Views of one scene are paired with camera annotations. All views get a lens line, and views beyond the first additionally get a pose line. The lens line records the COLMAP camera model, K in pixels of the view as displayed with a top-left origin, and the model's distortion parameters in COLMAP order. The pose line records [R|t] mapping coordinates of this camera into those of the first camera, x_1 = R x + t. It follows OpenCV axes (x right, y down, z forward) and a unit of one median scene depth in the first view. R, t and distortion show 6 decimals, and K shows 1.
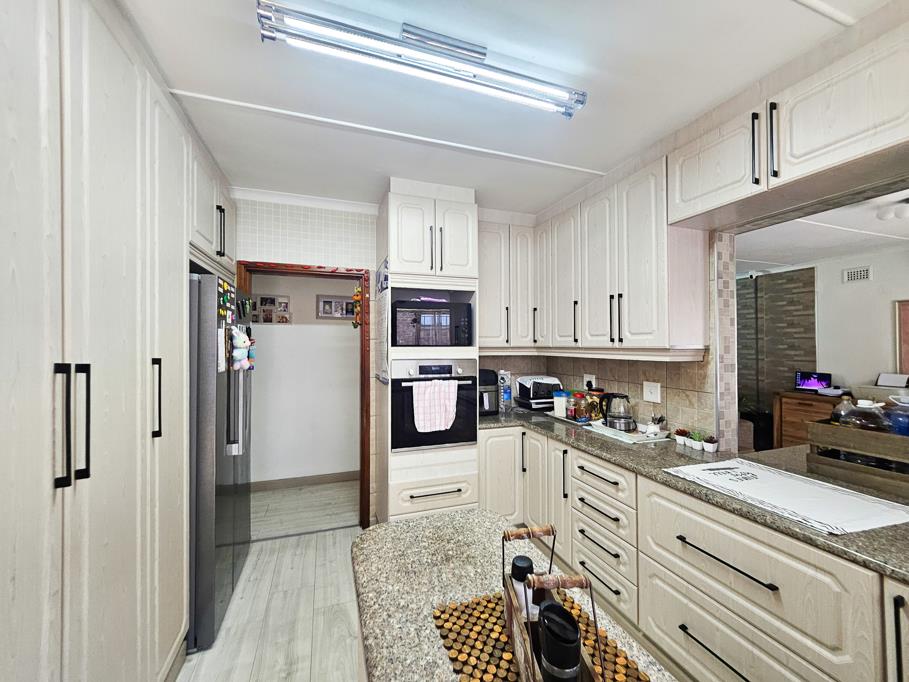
lens RADIAL K [[367.9, 0, 451.5], [0, 367.9, 343.7], [0, 0, 1]] dist [0.001364, -0.000087]
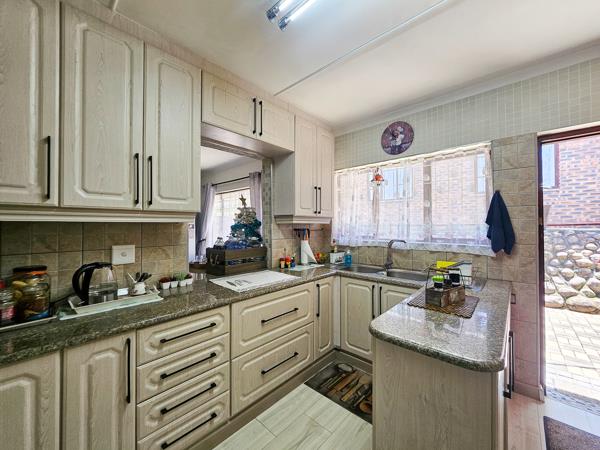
lens RADIAL K [[242.8, 0, 298.1], [0, 242.8, 223.6], [0, 0, 1]] dist [0.001364, -0.000087]
pose [[-0.480313, 0.006964, 0.877070, -0.306375], [-0.003779, 0.999943, -0.010010, 0.051396], [-0.877089, -0.008123, -0.480259, 0.936417]]
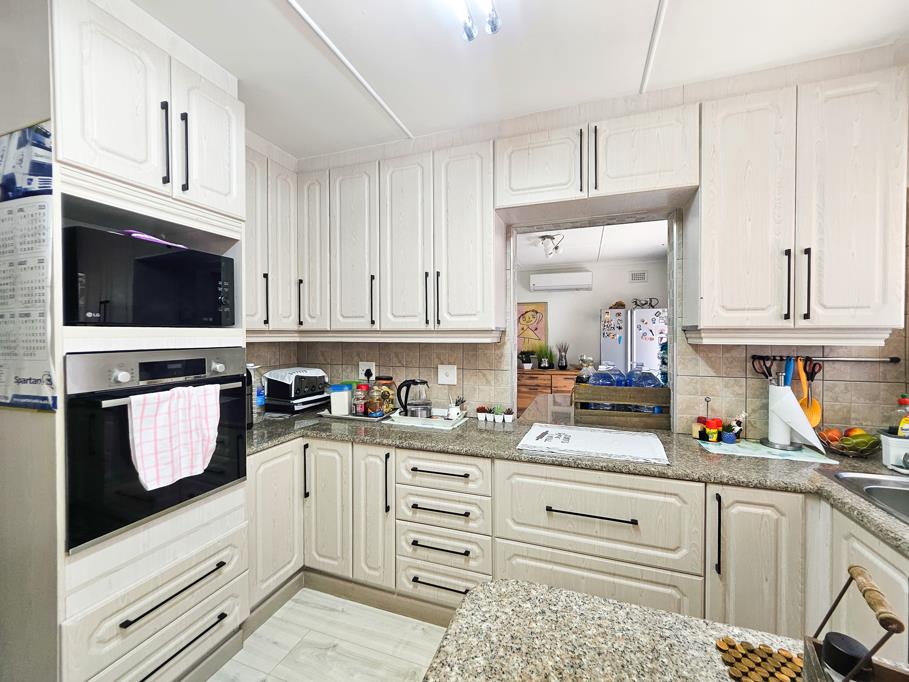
lens RADIAL K [[367.9, 0, 455.5], [0, 367.9, 338.0], [0, 0, 1]] dist [0.001364, -0.000087]
pose [[0.626069, -0.009571, 0.779709, -0.235107], [-0.002227, 0.999899, 0.014062, 0.018182], [-0.779765, -0.010540, 0.625984, 0.368694]]
